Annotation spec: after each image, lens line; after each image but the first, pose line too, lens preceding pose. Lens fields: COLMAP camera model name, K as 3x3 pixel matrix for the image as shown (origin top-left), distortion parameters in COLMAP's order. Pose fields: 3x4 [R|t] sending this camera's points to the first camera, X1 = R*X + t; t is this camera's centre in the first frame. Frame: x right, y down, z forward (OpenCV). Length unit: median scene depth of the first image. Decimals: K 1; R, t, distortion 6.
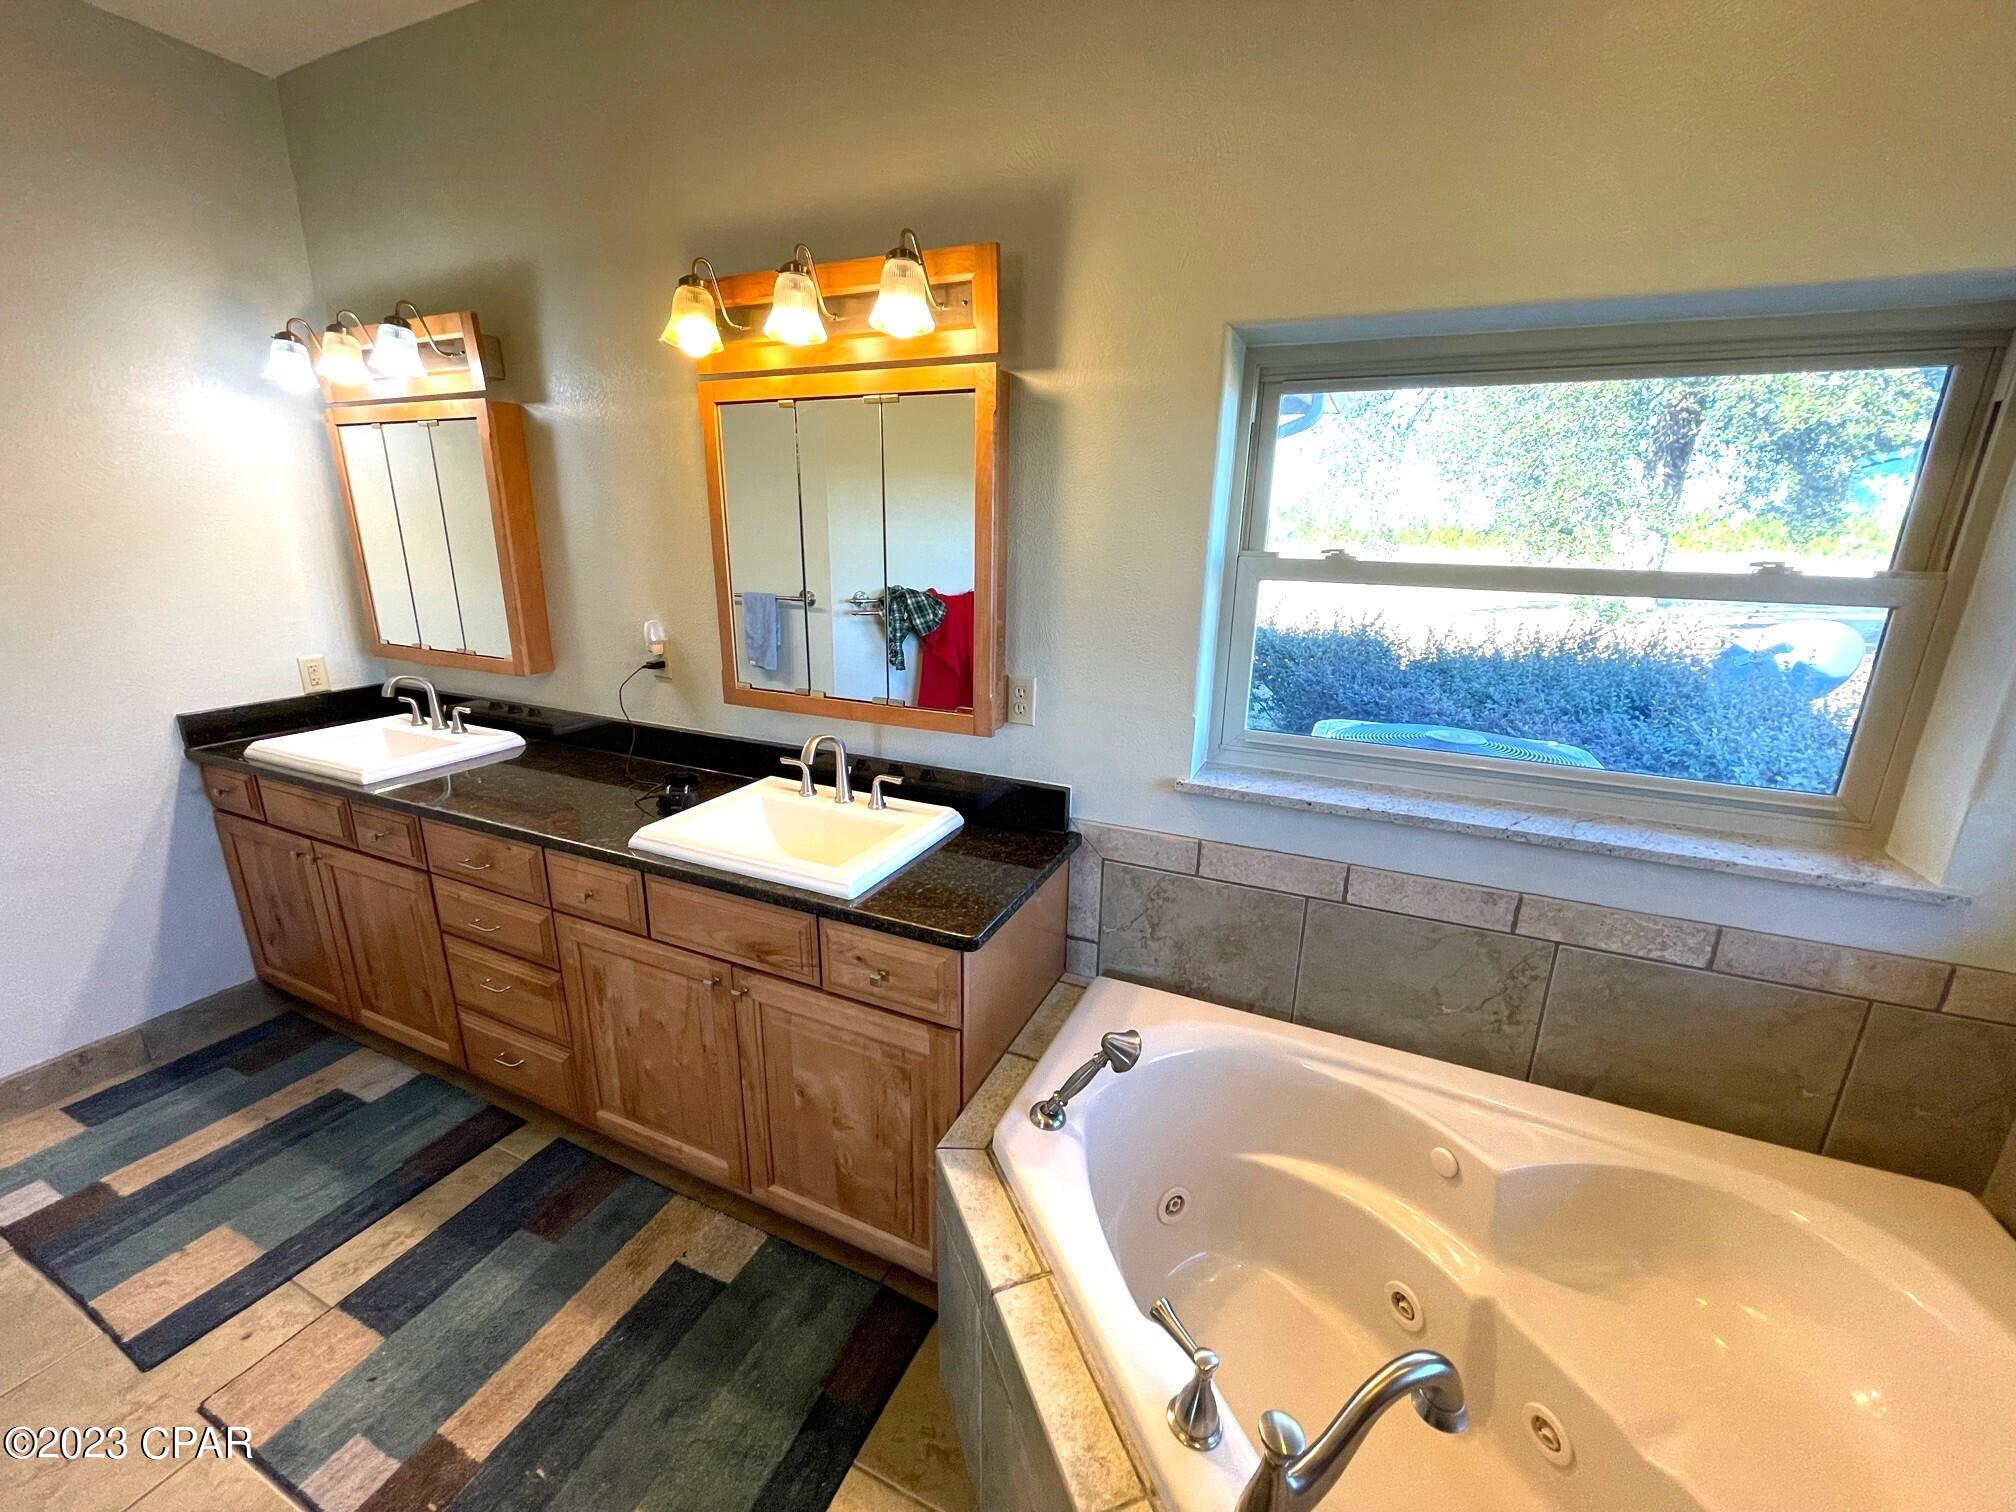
lens RADIAL K [[814.5, 0, 1005.1], [0, 814.5, 754.6], [0, 0, 1]] dist [-0.001681, -0.000501]
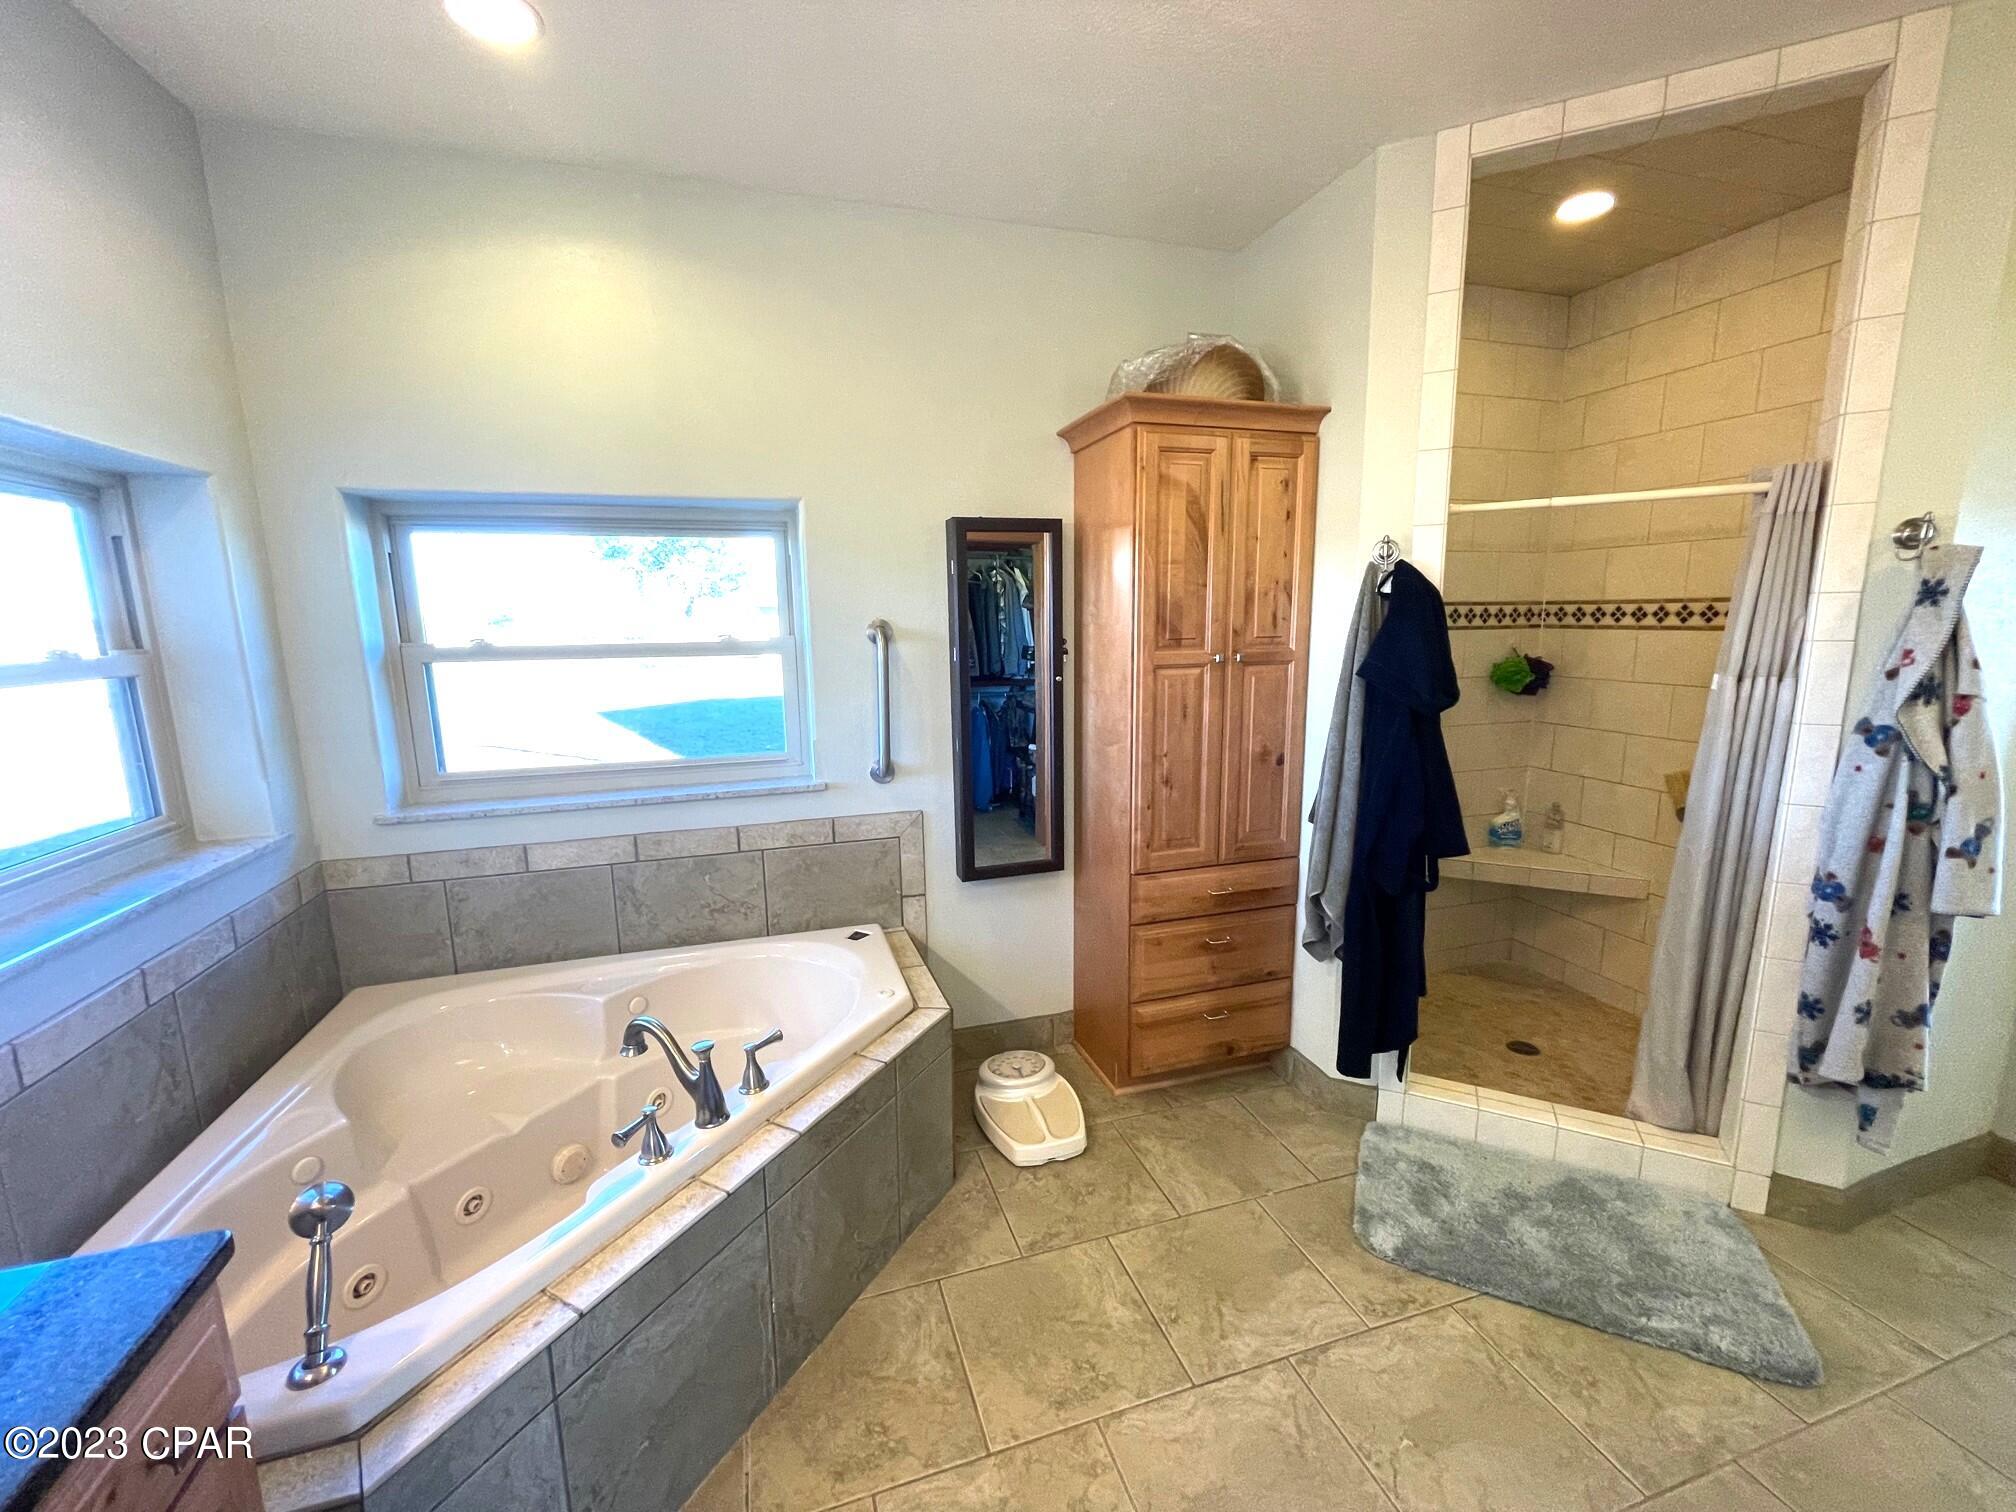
lens RADIAL K [[814.5, 0, 1005.1], [0, 814.5, 754.6], [0, 0, 1]] dist [-0.001681, -0.000501]
pose [[-0.665381, -0.138904, 0.733467, -0.927547], [0.202437, 0.912145, 0.356387, -0.252733], [-0.718532, 0.385614, -0.578804, 0.793798]]
